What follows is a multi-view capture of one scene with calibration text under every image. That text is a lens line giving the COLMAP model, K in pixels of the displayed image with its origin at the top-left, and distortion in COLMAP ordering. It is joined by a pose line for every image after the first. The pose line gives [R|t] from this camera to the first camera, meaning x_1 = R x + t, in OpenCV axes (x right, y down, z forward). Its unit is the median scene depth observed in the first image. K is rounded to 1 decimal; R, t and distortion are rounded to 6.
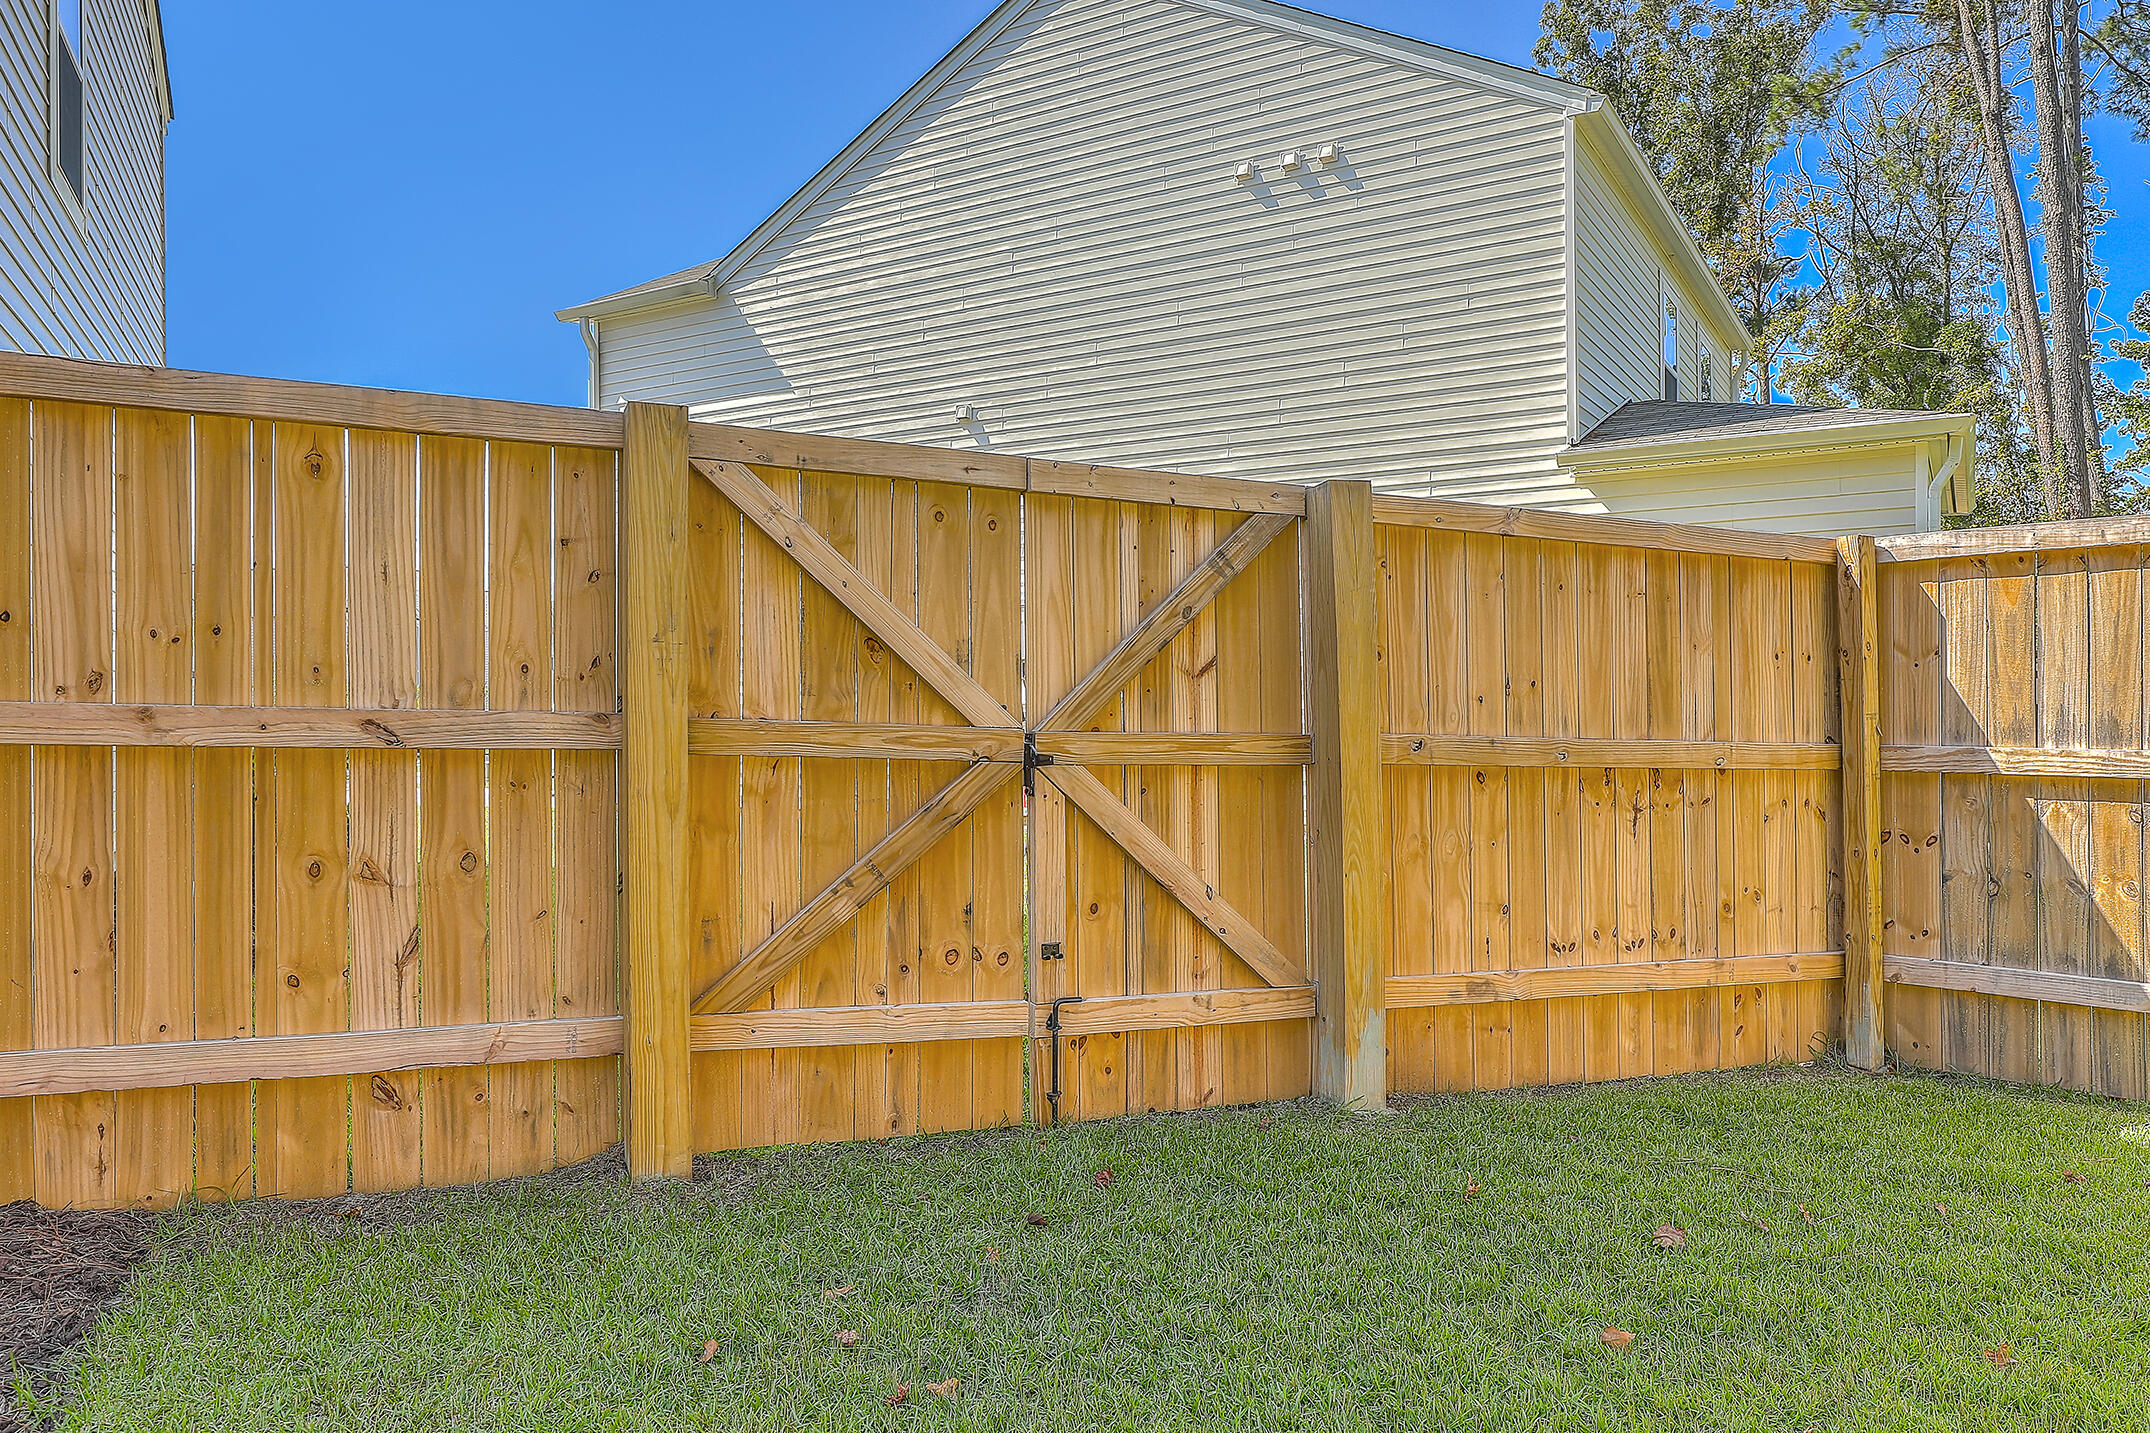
lens RADIAL K [[1483.9, 0, 1066.3], [0, 1483.9, 713.1], [0, 0, 1]] dist [-0.008932, 0.003855]
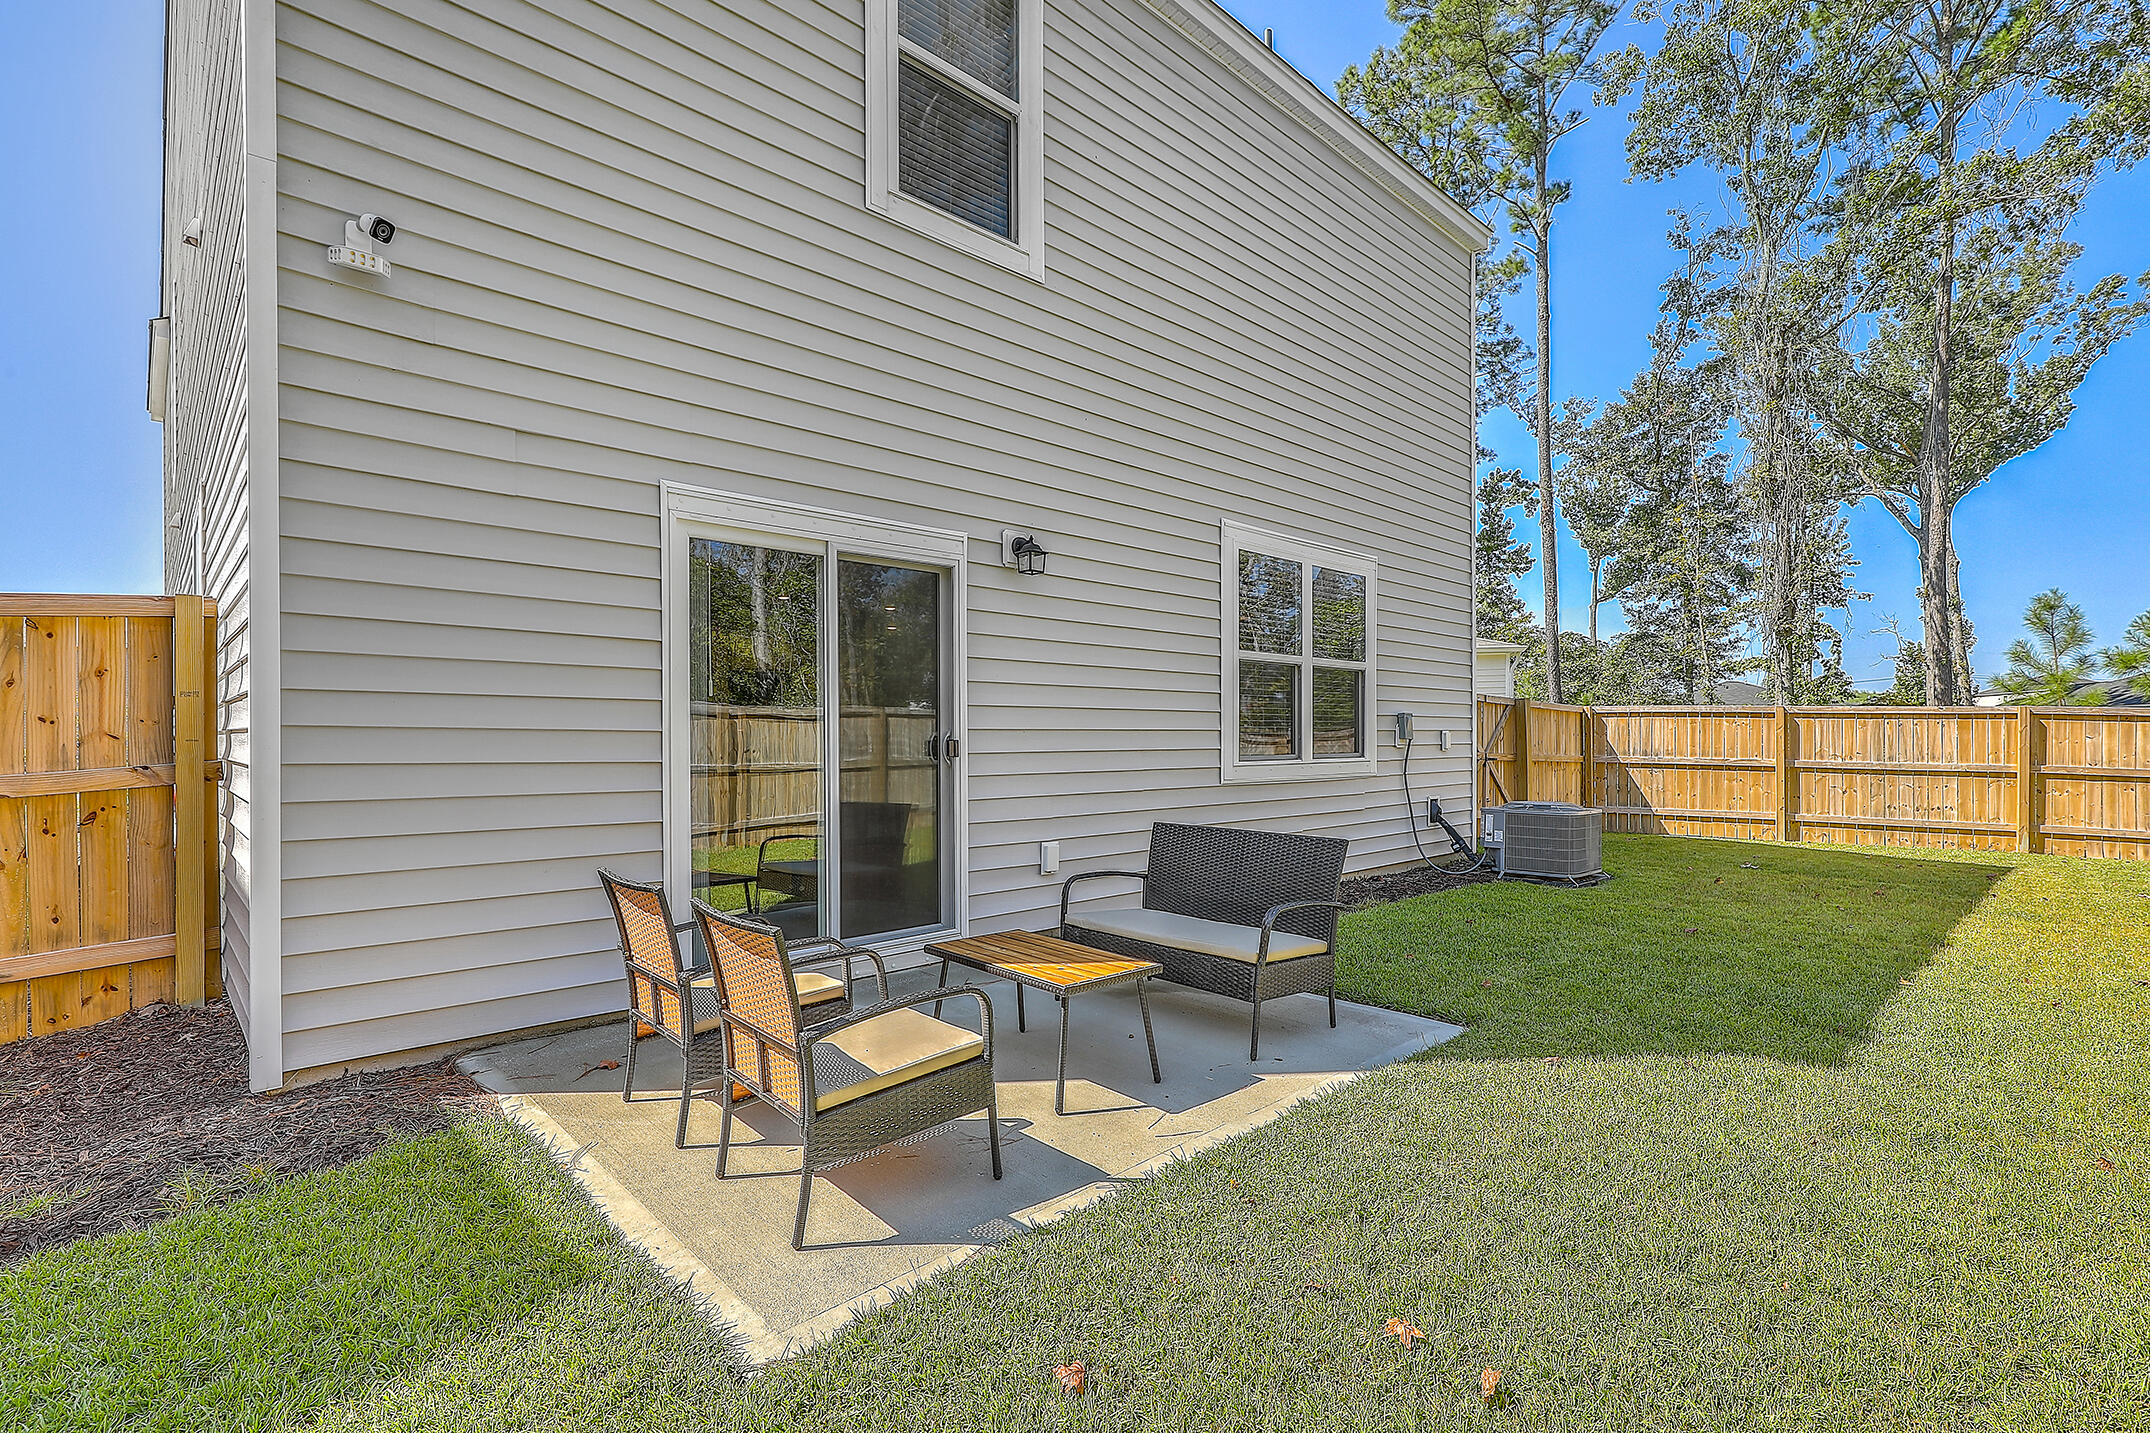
lens RADIAL K [[973.5, 0, 1093.1], [0, 973.5, 732.1], [0, 0, 1]] dist [0.006815, -0.003280]
pose [[0.949248, 0.007358, 0.314443, -2.021903], [-0.005936, 0.999967, -0.005479, -0.027227], [-0.314473, 0.003334, 0.949261, -1.426306]]
